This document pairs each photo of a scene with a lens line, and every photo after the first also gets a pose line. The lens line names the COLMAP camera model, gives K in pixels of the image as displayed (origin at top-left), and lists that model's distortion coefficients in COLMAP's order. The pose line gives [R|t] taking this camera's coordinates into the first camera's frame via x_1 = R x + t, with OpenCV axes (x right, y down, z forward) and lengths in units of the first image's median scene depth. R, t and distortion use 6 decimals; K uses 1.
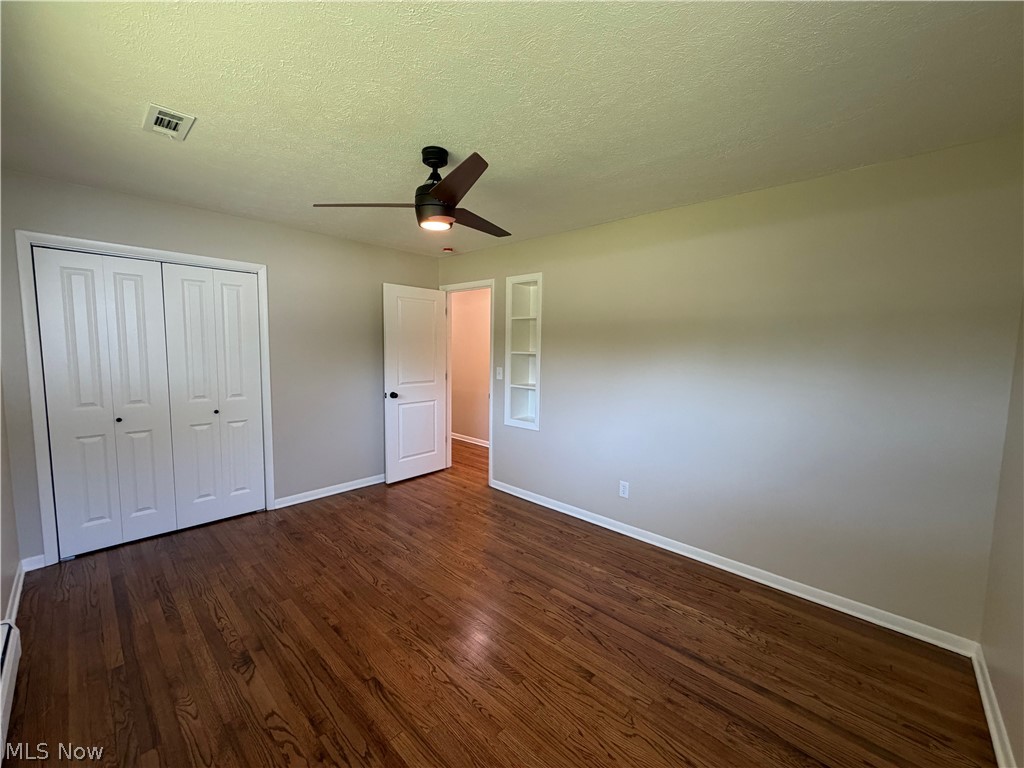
lens RADIAL K [[409.2, 0, 508.3], [0, 409.2, 382.6], [0, 0, 1]] dist [0.000674, 0.000610]
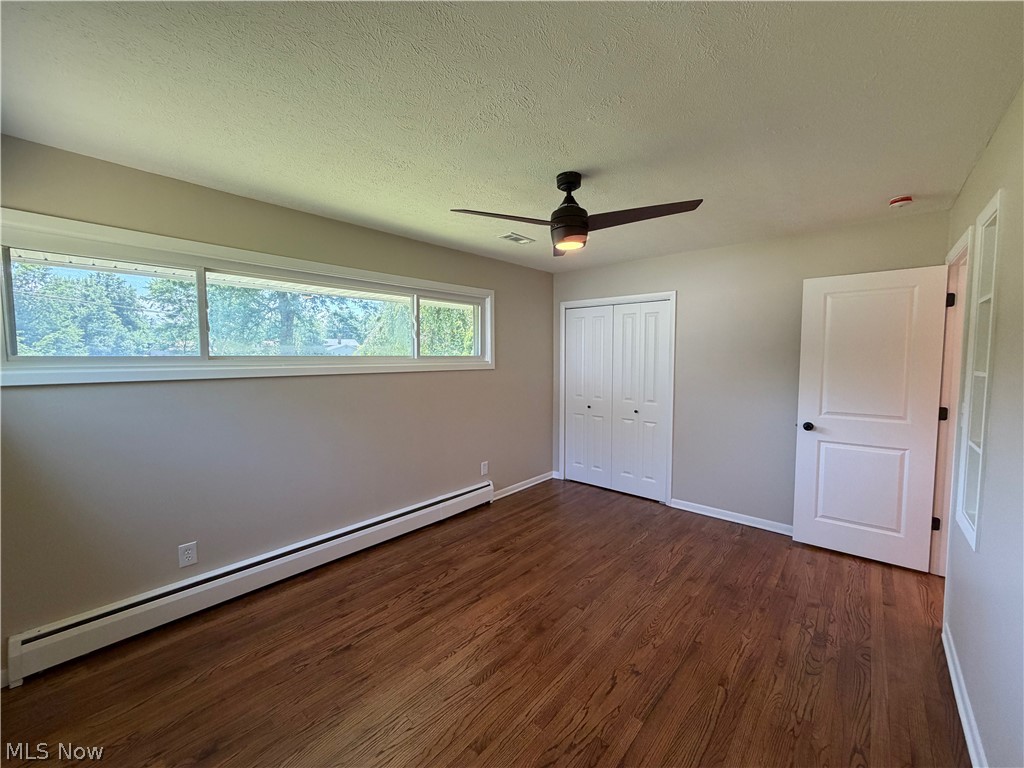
lens RADIAL K [[409.2, 0, 515.8], [0, 409.2, 380.7], [0, 0, 1]] dist [0.000674, 0.000610]
pose [[0.039063, 0.045102, -0.998218, 0.606101], [-0.090386, 0.995045, 0.041421, -0.048797], [0.995140, 0.088607, 0.042946, 0.583839]]
